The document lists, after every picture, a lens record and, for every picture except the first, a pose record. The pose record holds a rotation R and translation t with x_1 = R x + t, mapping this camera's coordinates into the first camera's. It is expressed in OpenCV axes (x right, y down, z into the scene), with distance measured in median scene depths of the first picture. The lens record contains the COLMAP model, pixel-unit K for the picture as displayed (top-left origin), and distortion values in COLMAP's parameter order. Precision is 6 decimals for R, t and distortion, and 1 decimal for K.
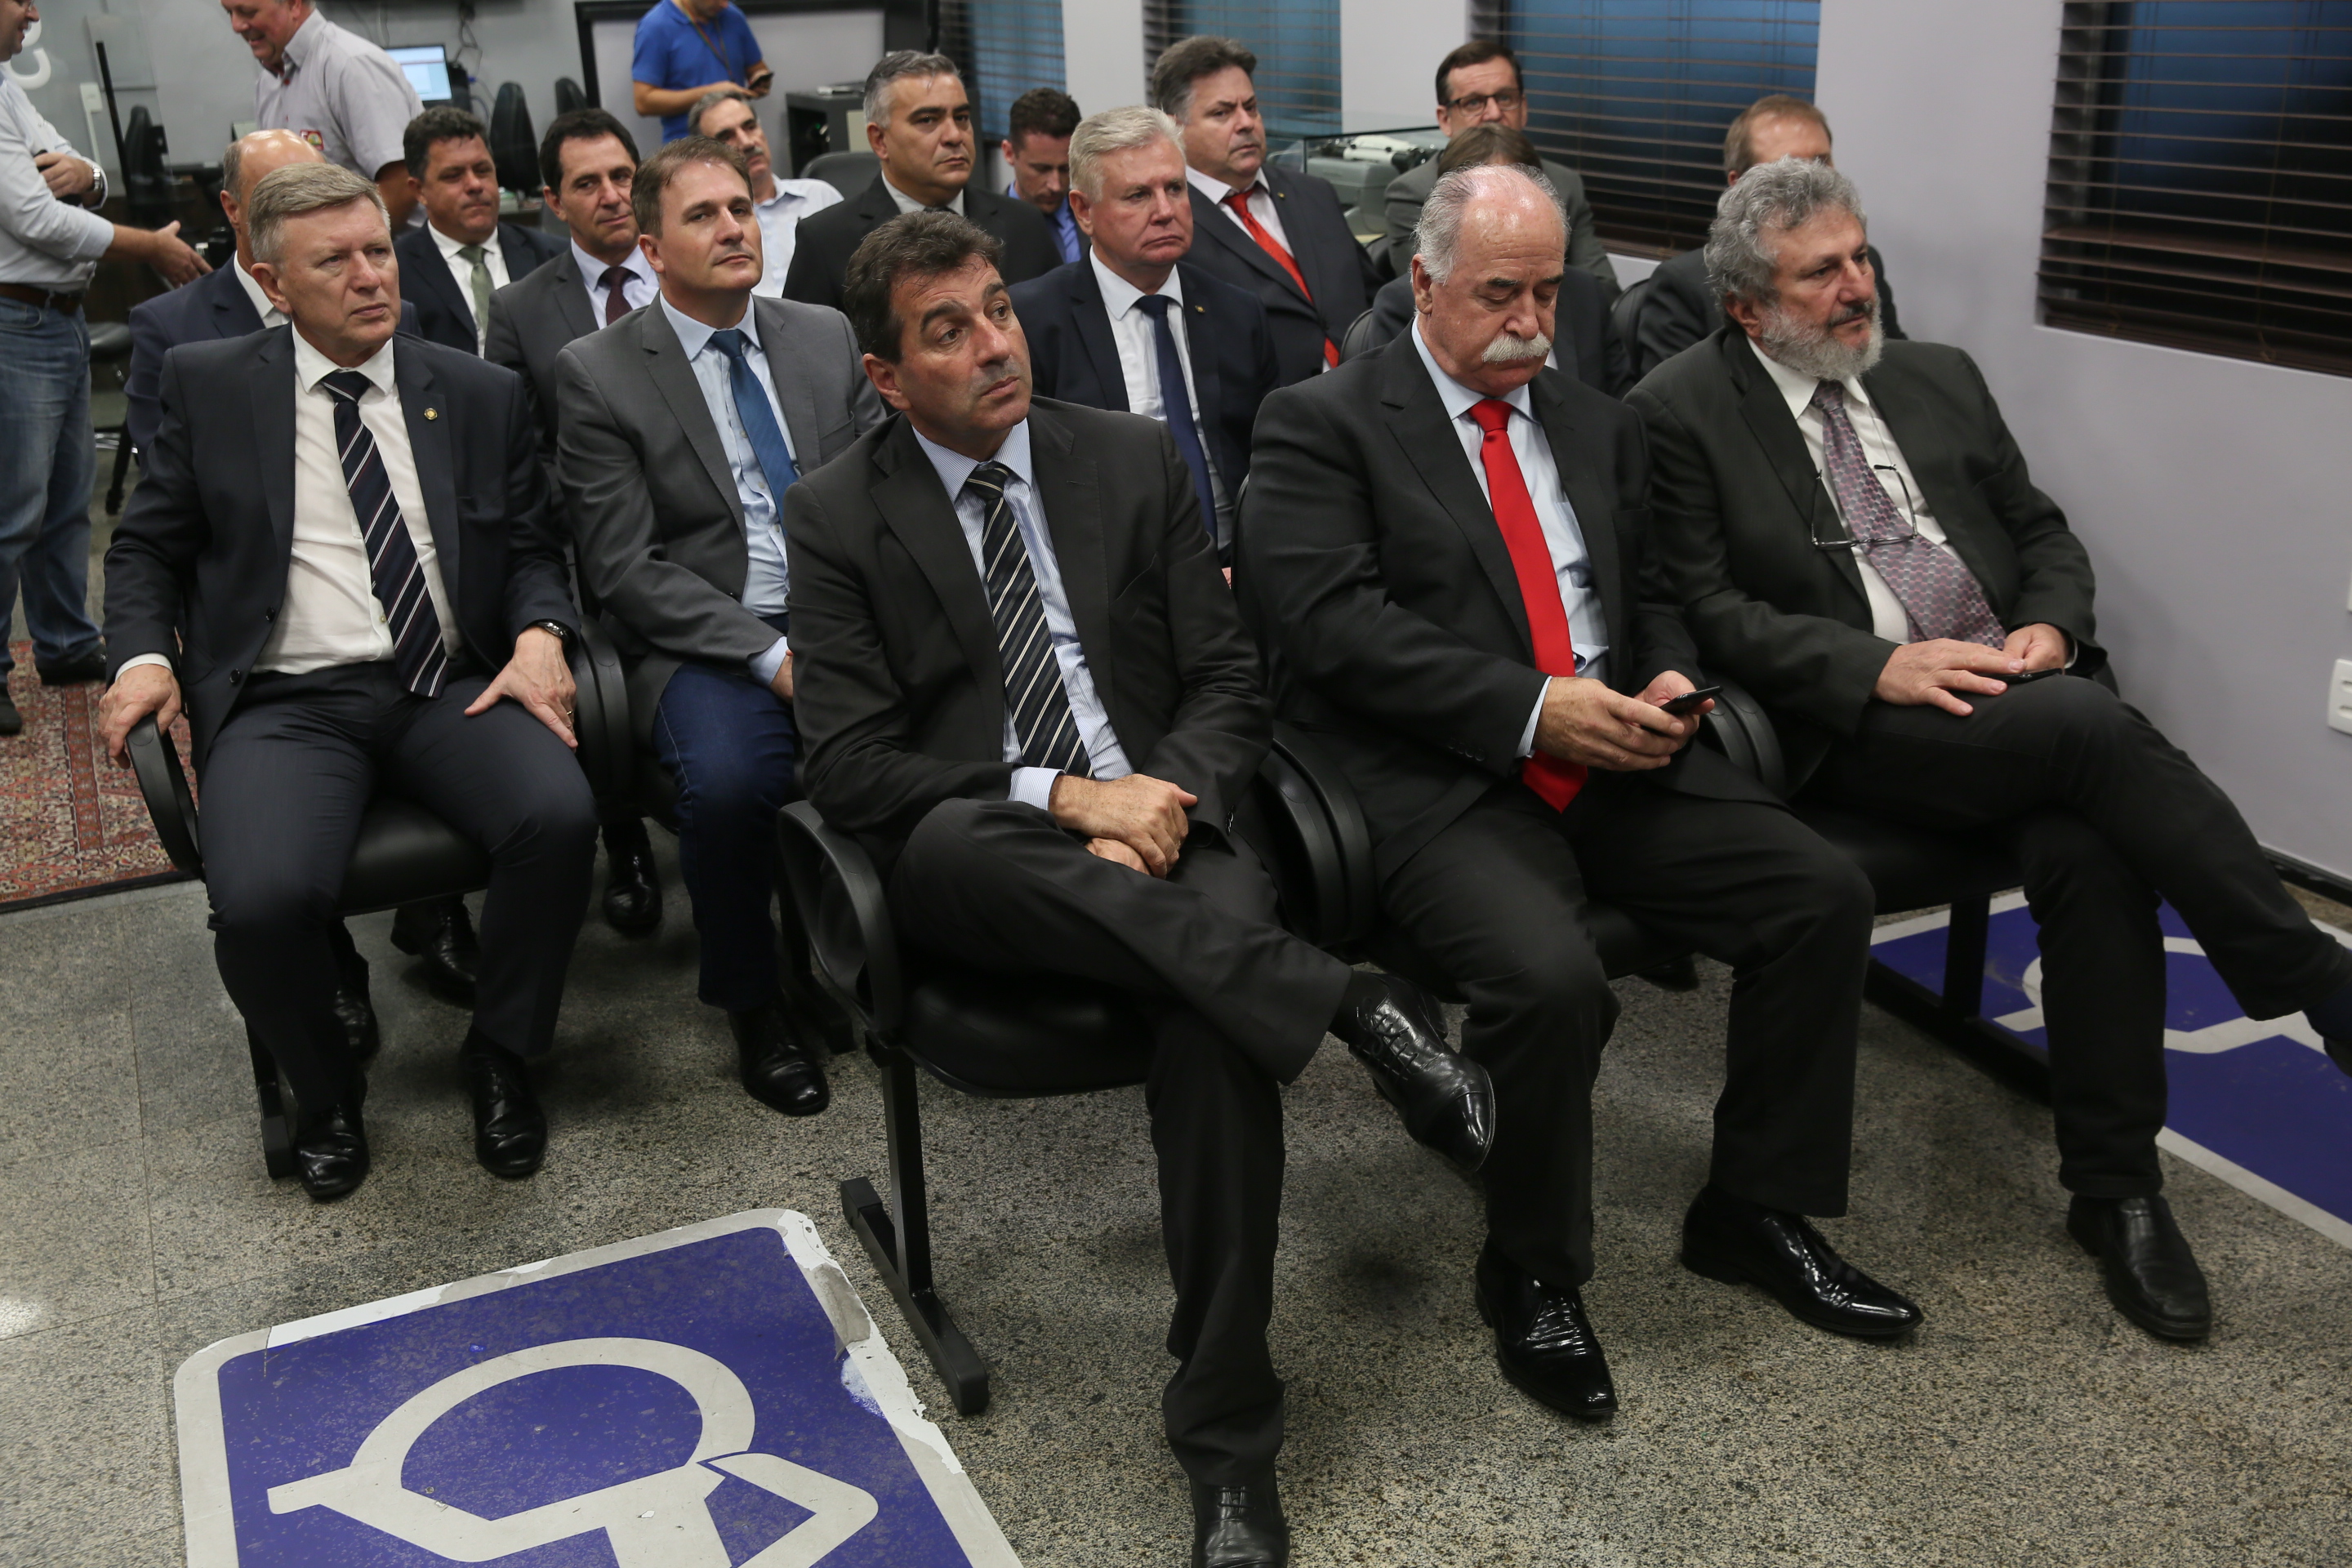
lens RADIAL K [[2352.5, 0, 1155.1], [0, 2352.5, 802.7], [0, 0, 1]] dist [0.010338, 0.000000]
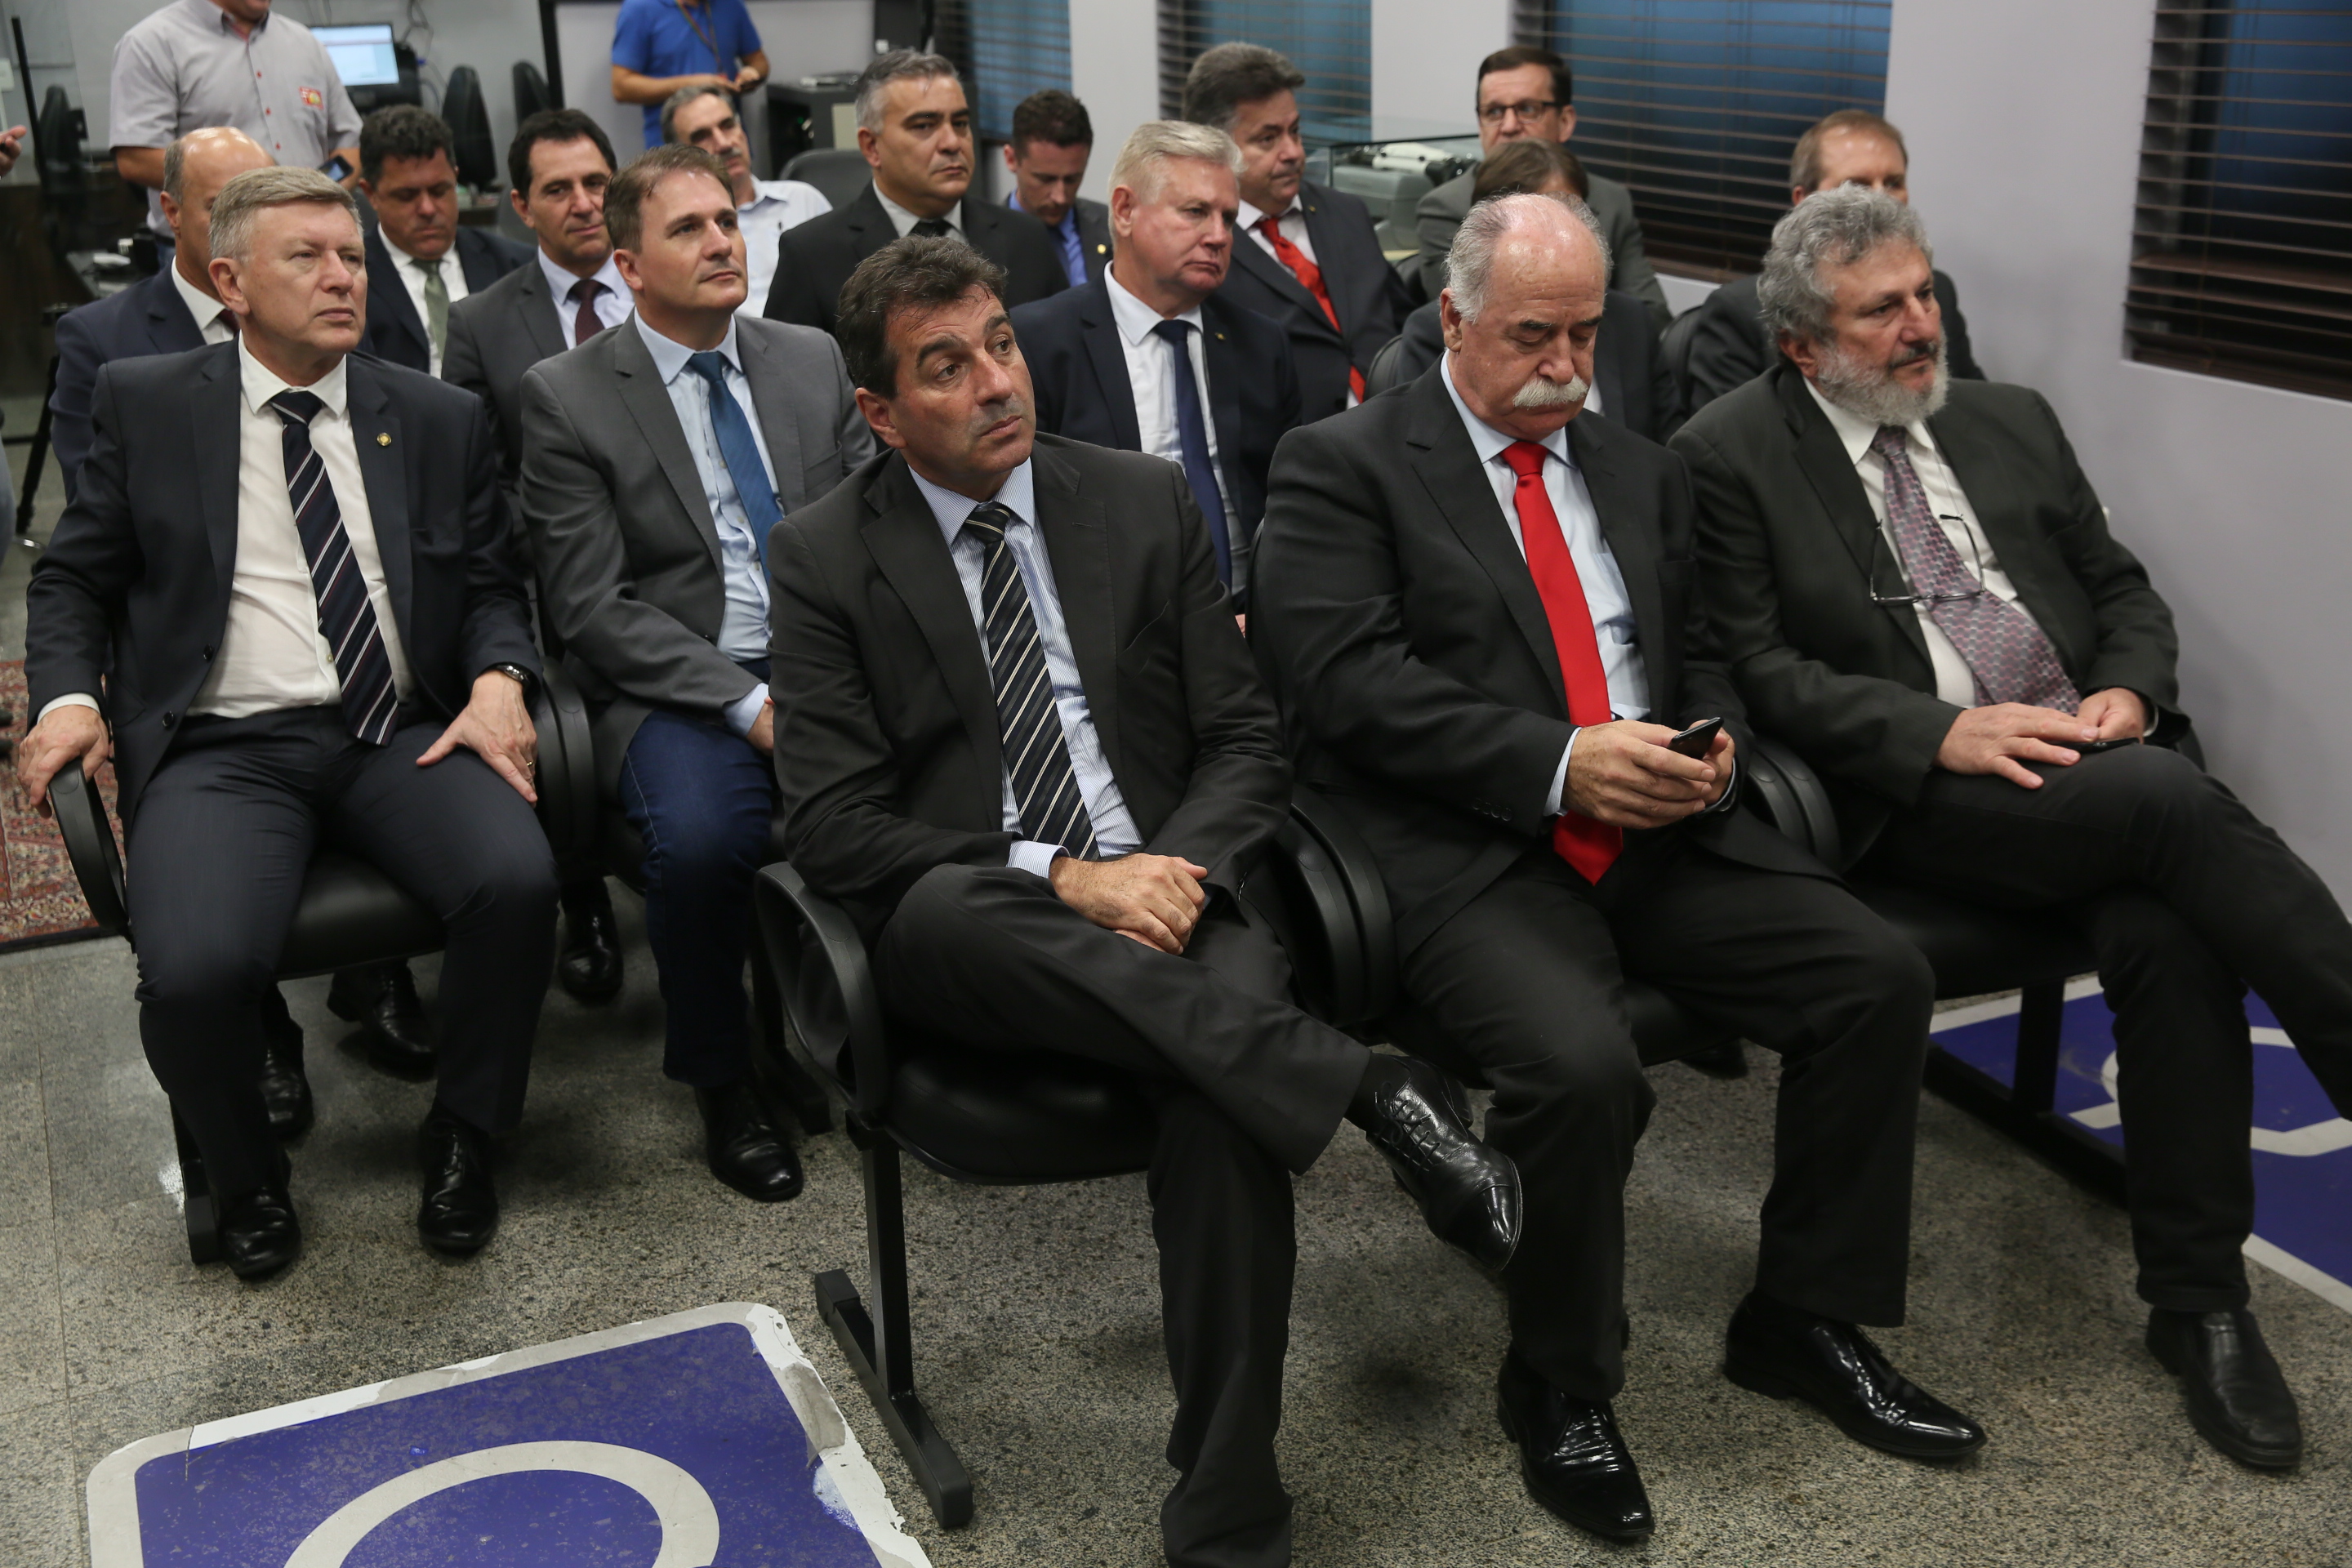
lens RADIAL K [[2601.6, 0, 1157.6], [0, 2601.6, 802.8], [0, 0, 1]] dist [0.037937, 0.000000]
pose [[0.999917, 0.012857, -0.000642, -0.000799], [-0.012868, 0.999671, -0.022203, -0.002840], [0.000357, 0.022209, 0.999753, -0.026279]]
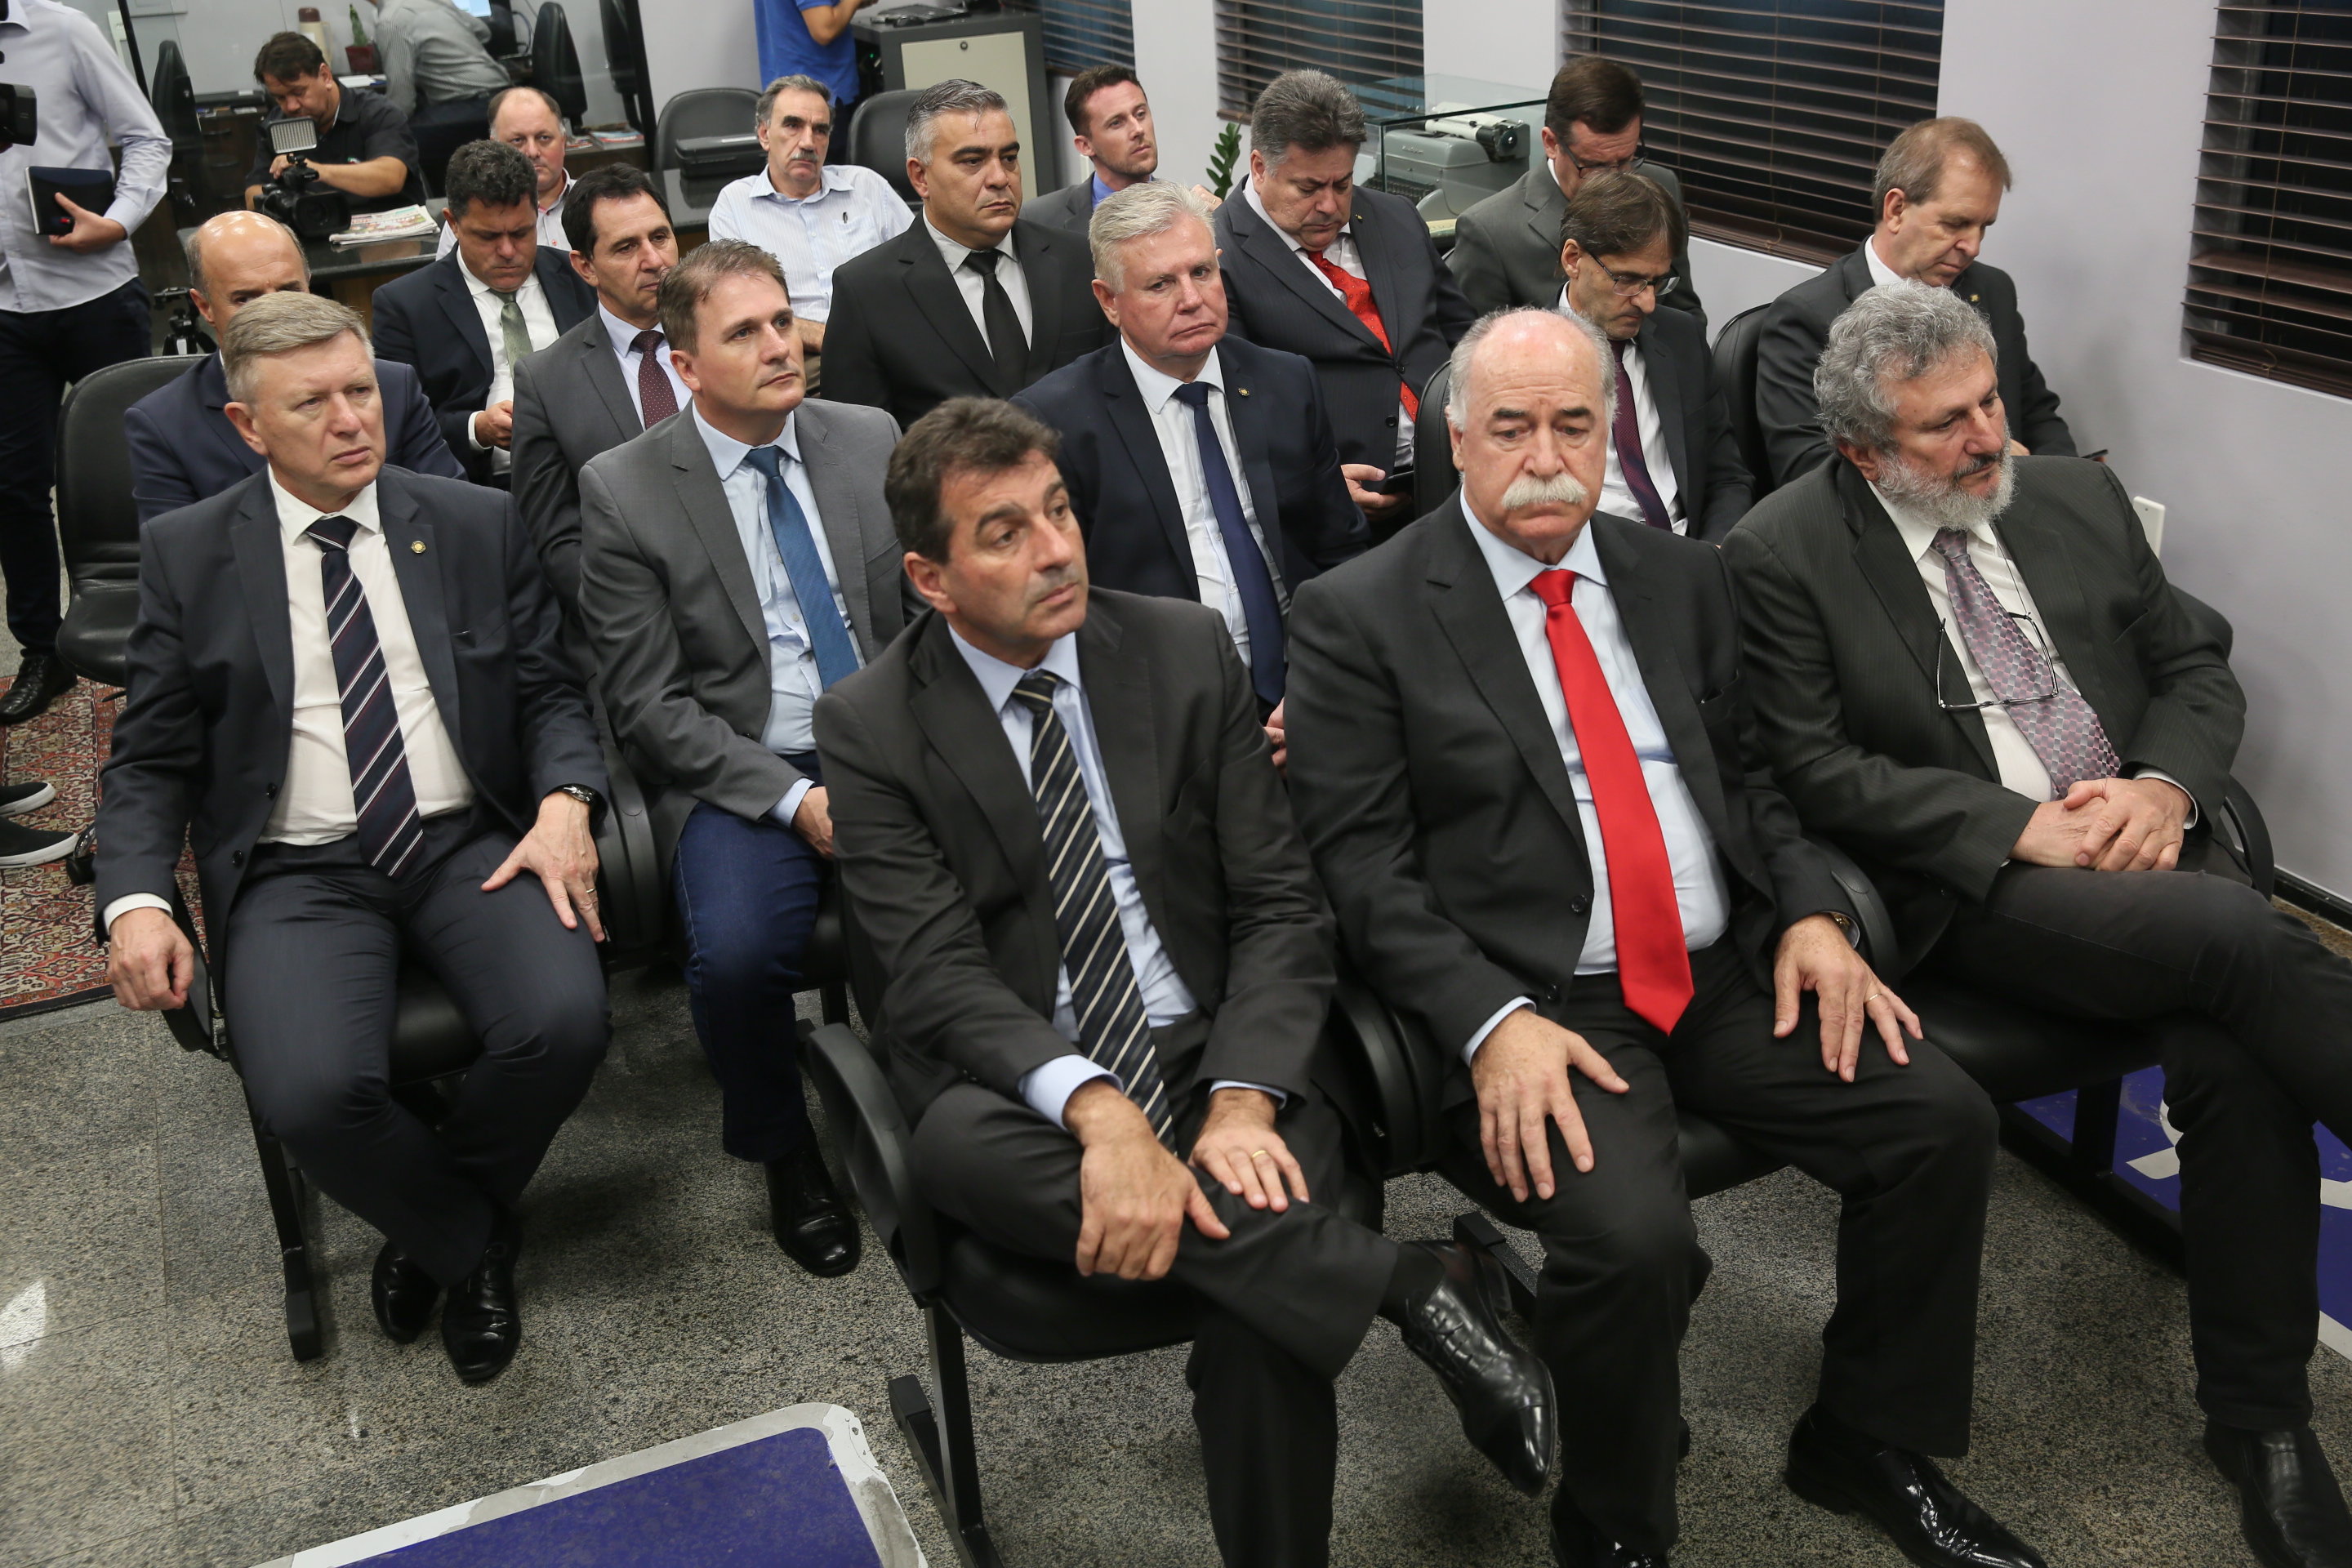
lens RADIAL K [[2352.5, 0, 1155.9], [0, 2352.5, 780.0], [0, 0, 1]] dist [0.010338, 0.000000]
pose [[0.999366, -0.008566, -0.034567, 0.008496], [0.010632, 0.998140, 0.060025, -0.131774], [0.033989, -0.060355, 0.997598, 0.072914]]
